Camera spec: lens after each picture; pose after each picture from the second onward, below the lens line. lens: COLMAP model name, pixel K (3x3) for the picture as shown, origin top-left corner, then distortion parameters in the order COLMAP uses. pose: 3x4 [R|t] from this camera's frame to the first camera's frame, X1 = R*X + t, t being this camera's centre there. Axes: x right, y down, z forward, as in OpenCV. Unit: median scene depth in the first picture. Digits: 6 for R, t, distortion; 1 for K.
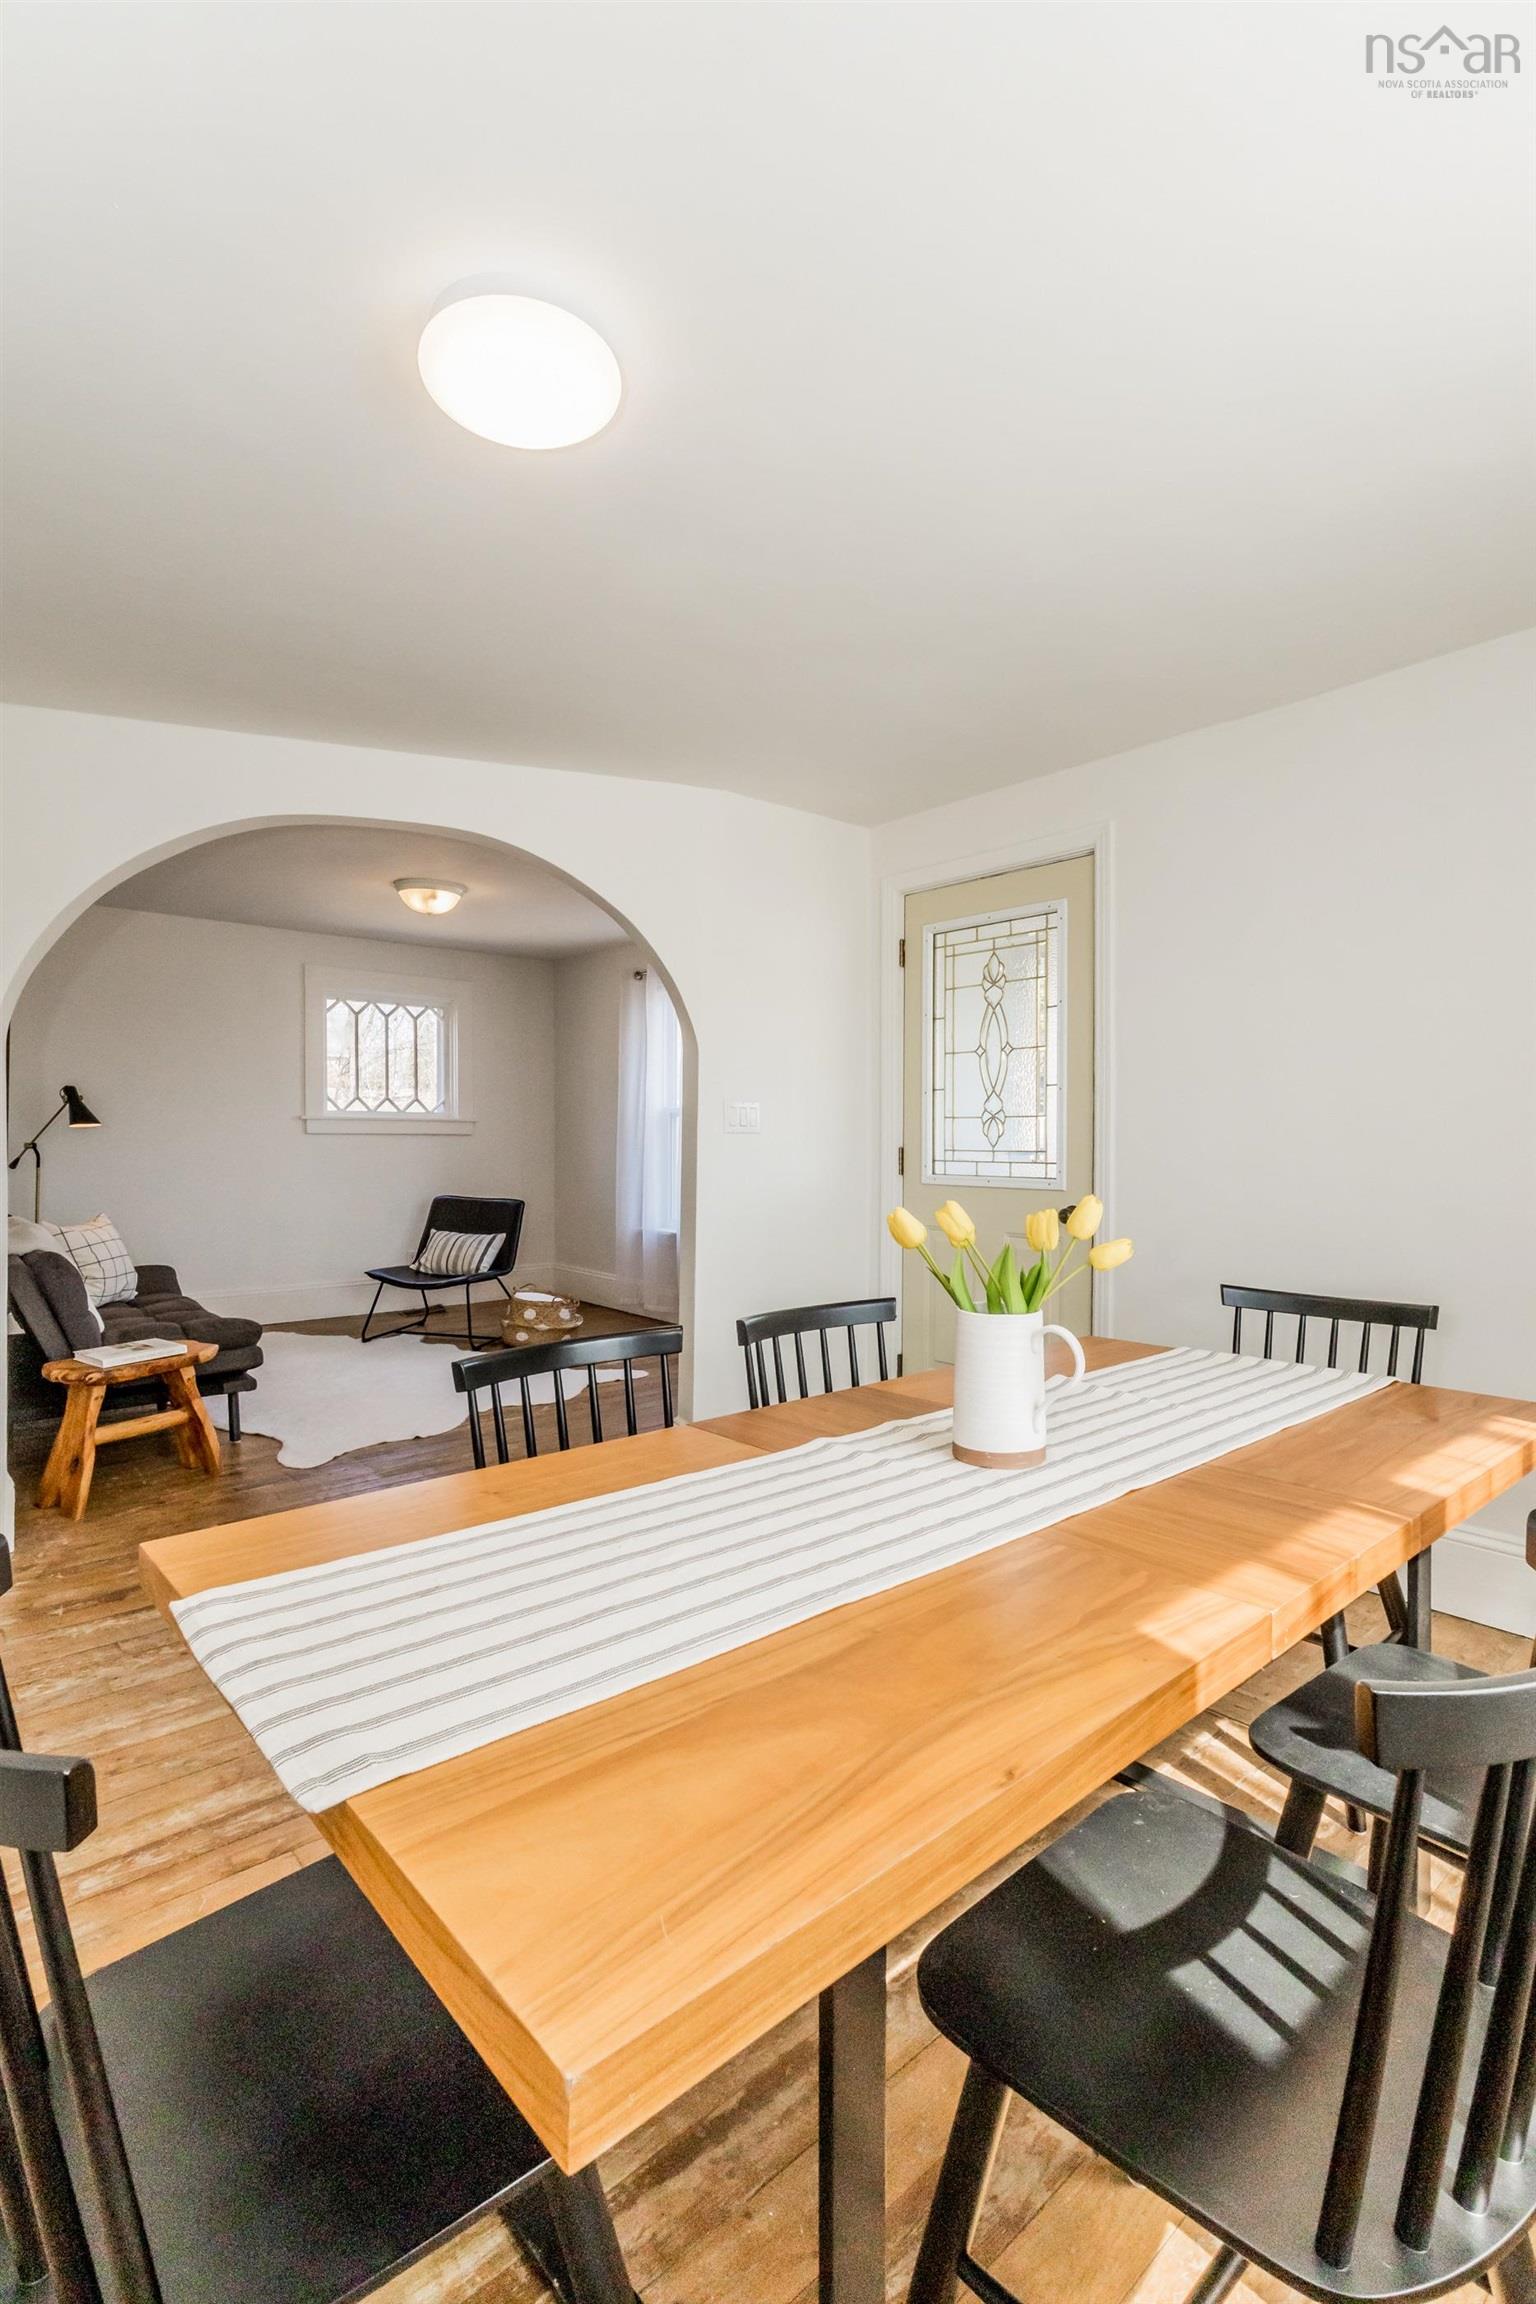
lens RADIAL K [[1069.0, 0, 768.0], [0, 1069.0, 1152.0], [0, 0, 1]] dist [0.009282, 0.000467]
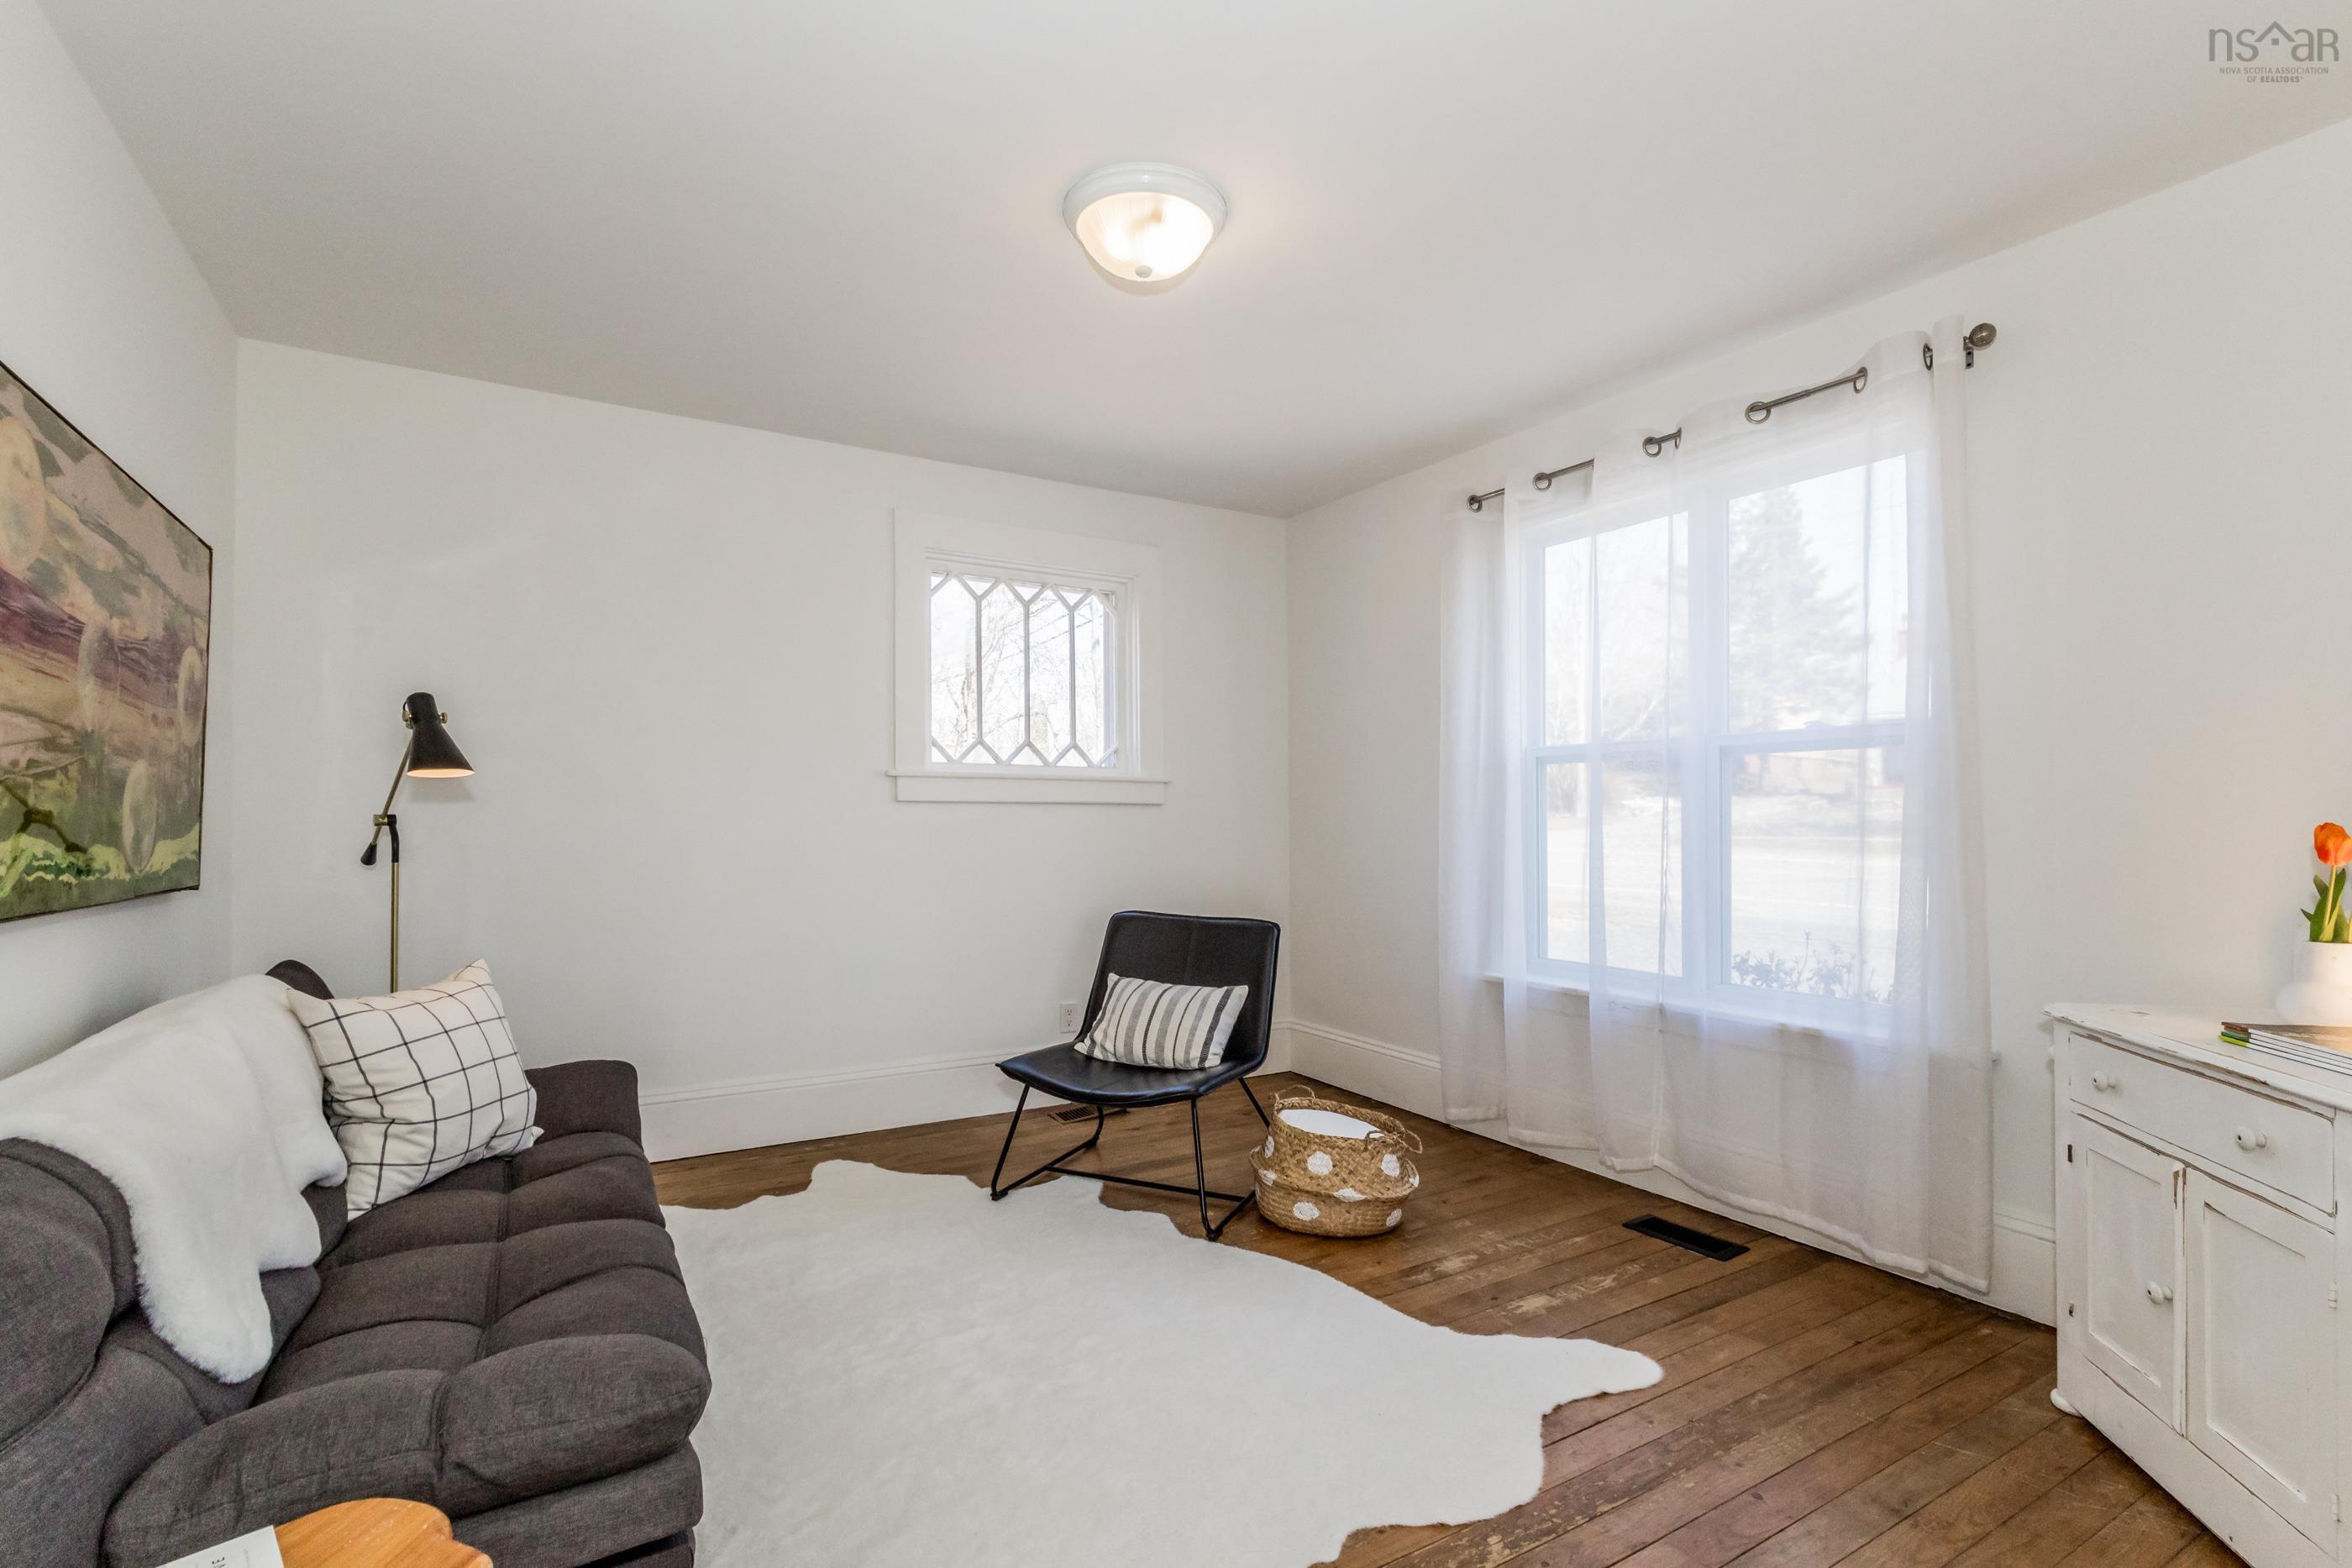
lens RADIAL K [[1091.2, 0, 1176.0], [0, 1091.2, 784.0], [0, 0, 1]] dist [0.009282, 0.000467]
pose [[0.983992, -0.013829, -0.177677, -0.187792], [0.004975, 0.998728, -0.050185, 0.004321], [0.178145, 0.048498, 0.982808, 0.472519]]
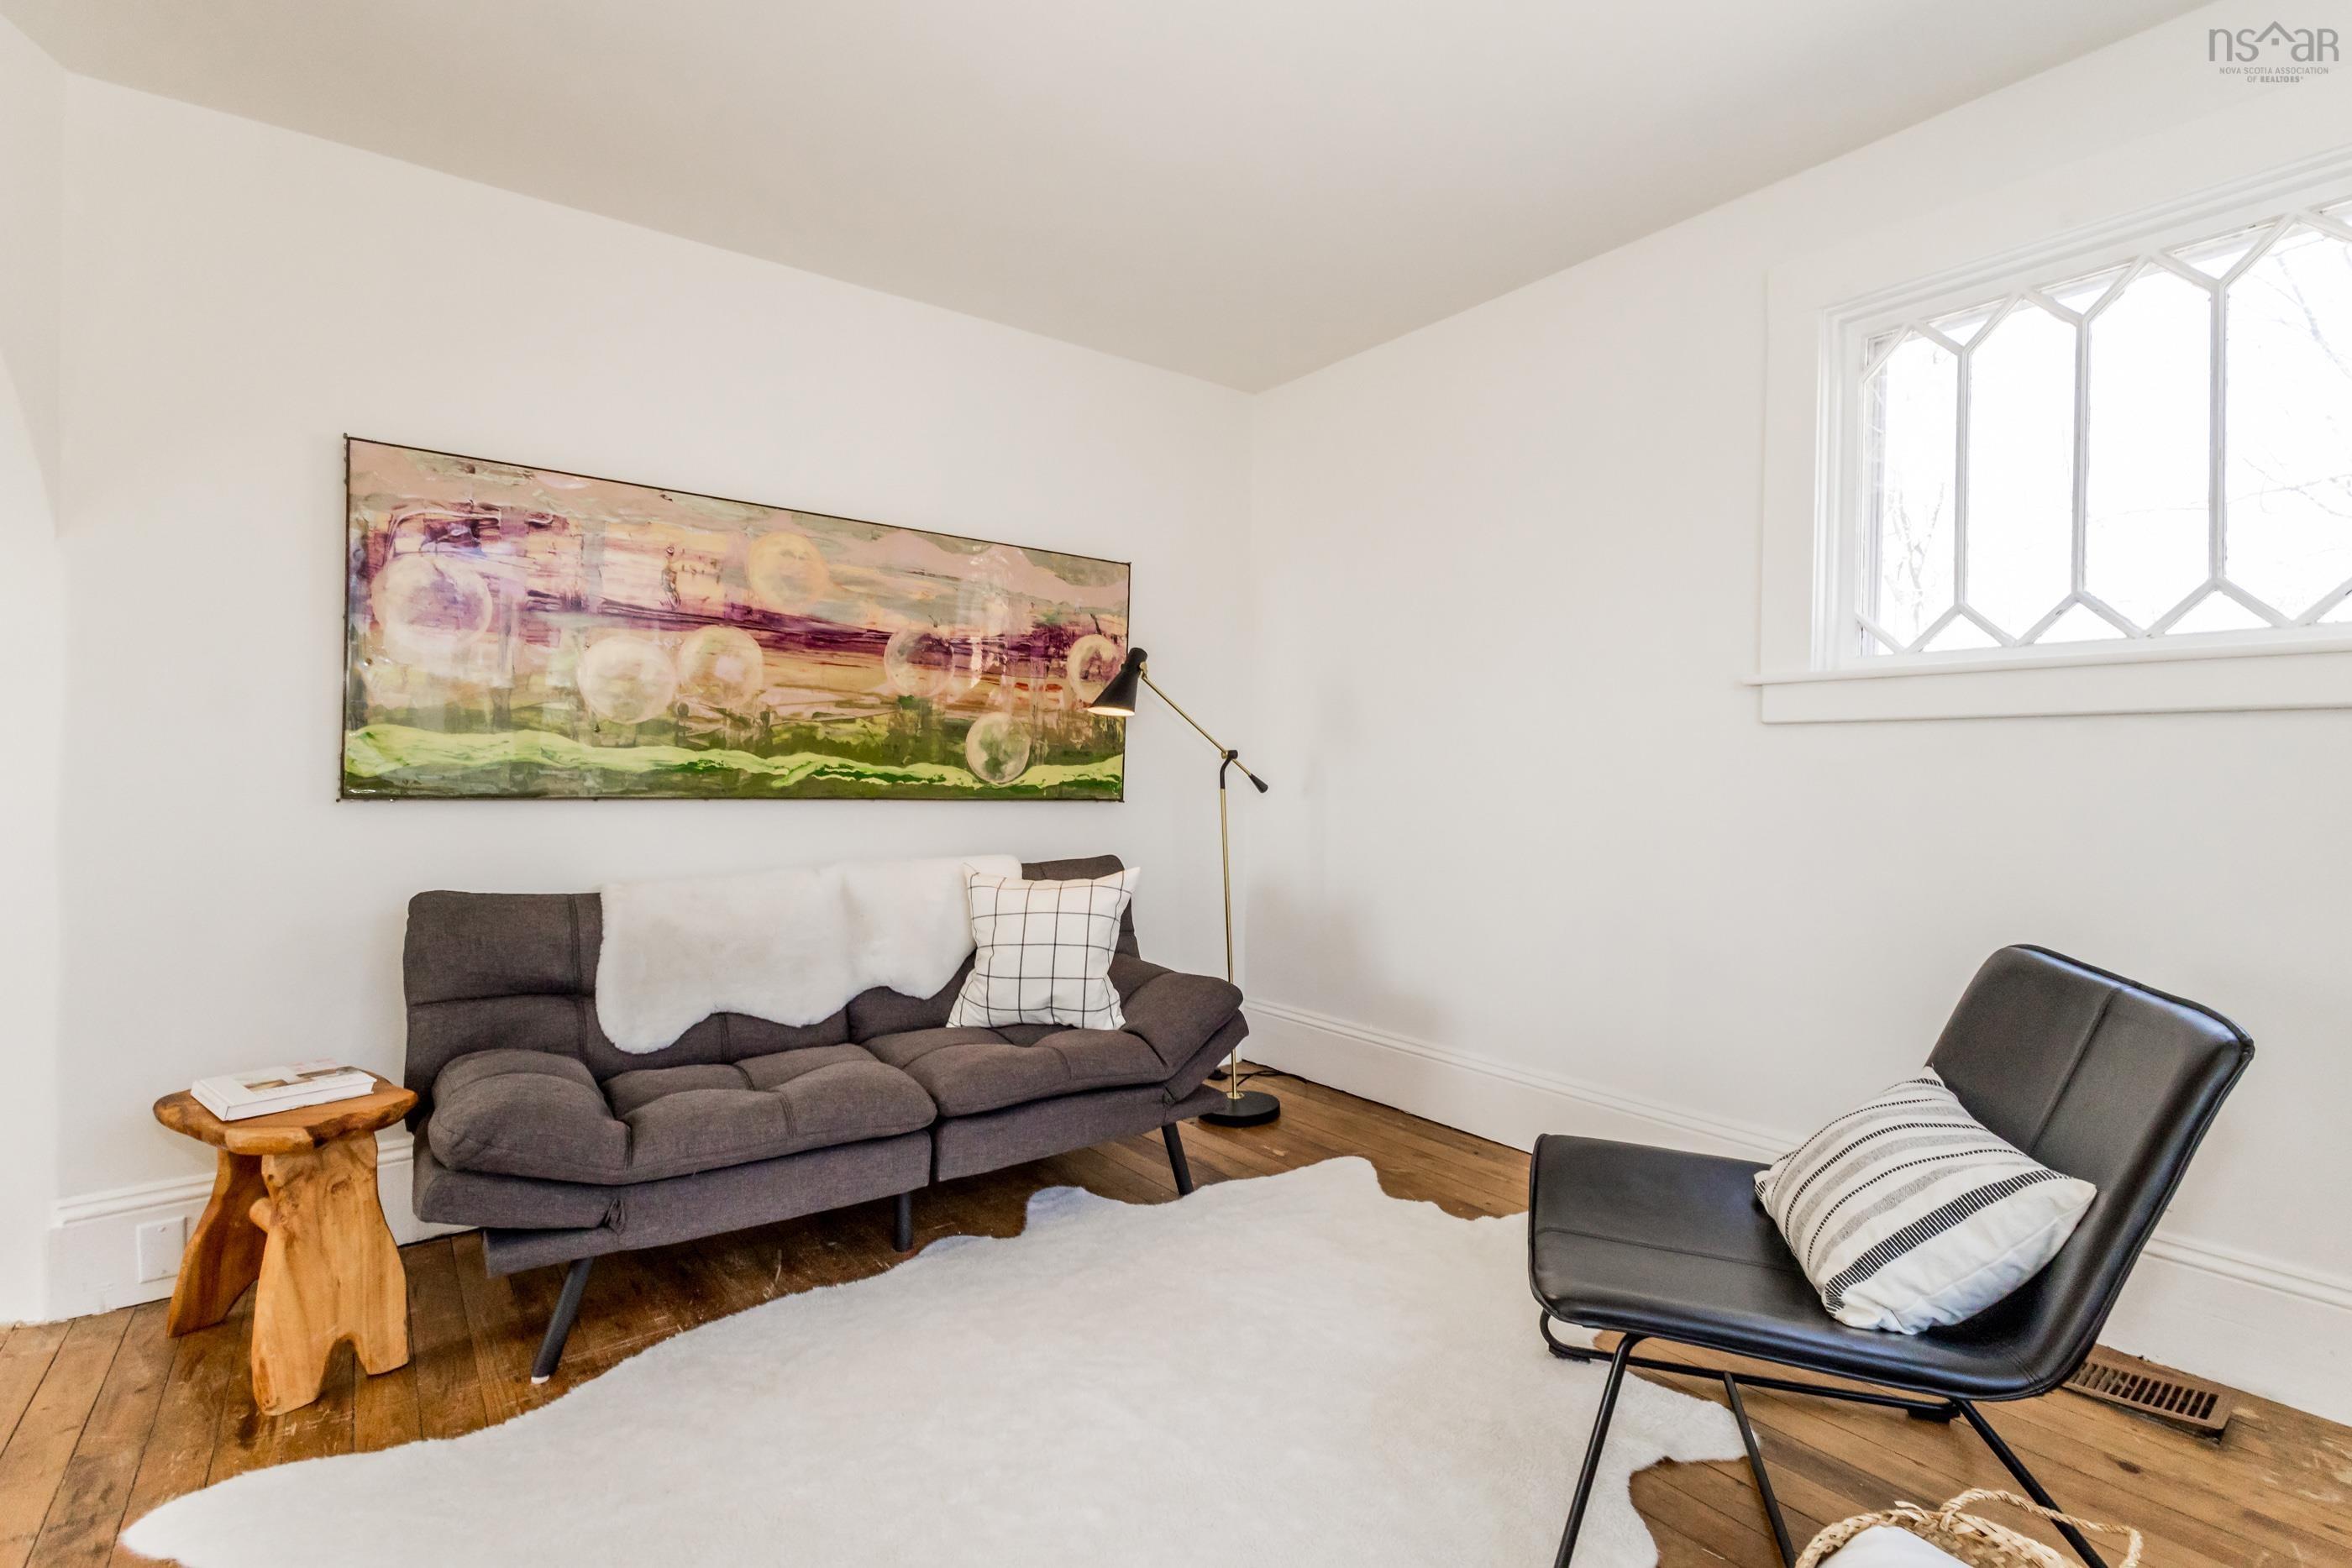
lens RADIAL K [[1065.1, 0, 1176.0], [0, 1065.1, 784.0], [0, 0, 1]] dist [-0.028139, -0.000014]
pose [[-0.070404, -0.005130, -0.997505, -0.055466], [-0.028830, 0.999579, -0.003106, 0.011814], [0.997102, 0.028540, -0.070523, 0.868245]]
